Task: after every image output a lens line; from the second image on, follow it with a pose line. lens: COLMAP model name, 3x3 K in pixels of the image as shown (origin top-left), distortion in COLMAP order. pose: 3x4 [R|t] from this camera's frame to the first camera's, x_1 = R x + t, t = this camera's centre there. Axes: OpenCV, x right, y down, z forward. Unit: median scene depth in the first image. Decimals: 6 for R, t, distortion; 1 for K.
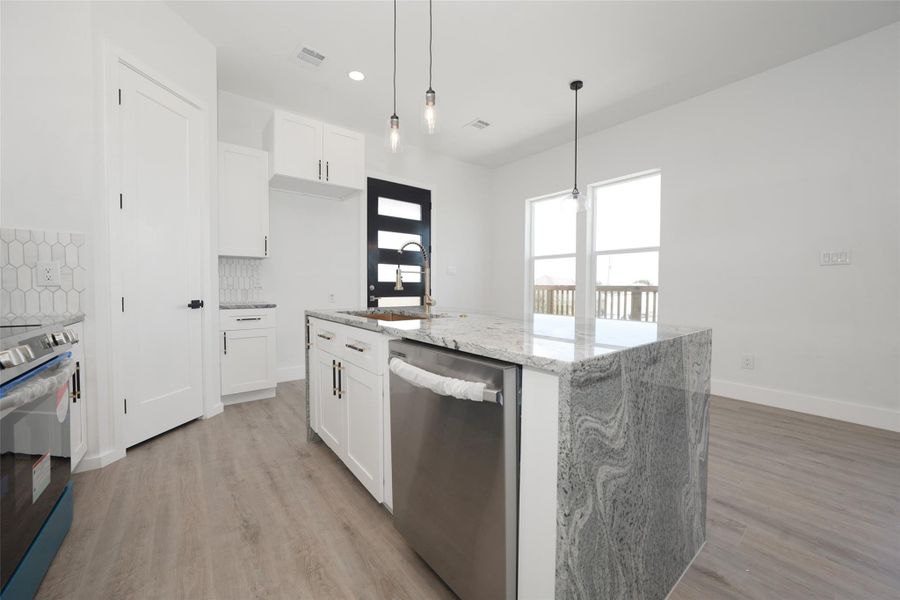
lens RADIAL K [[330.8, 0, 438.7], [0, 330.8, 298.7], [0, 0, 1]] dist [-0.011880, 0.000709]
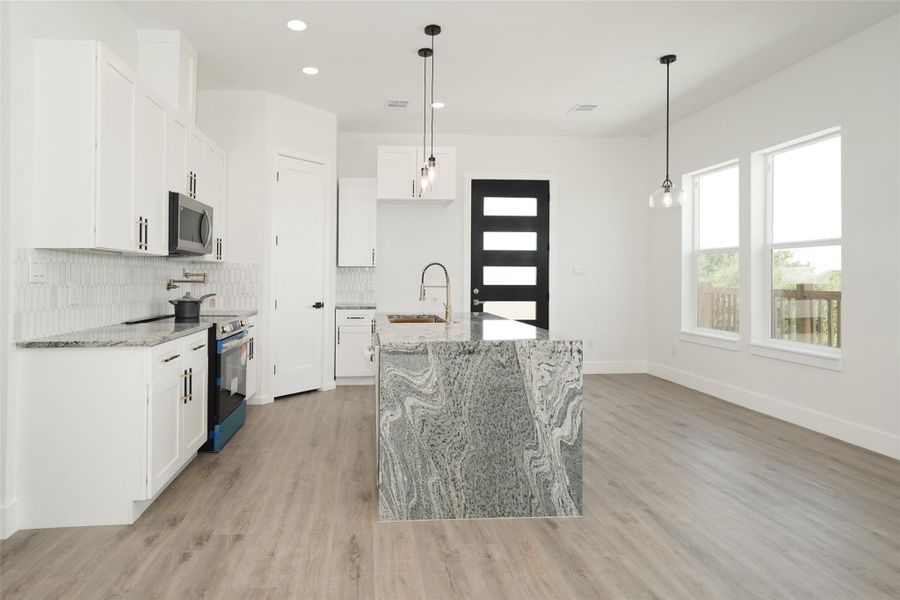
lens RADIAL K [[495.6, 0, 417.3], [0, 495.6, 267.4], [0, 0, 1]] dist [-0.001848, 0.000665]
pose [[0.841044, -0.010882, -0.540857, 0.648849], [-0.019230, 0.998564, -0.049994, -0.040721], [0.540624, 0.052448, 0.839628, -0.467632]]
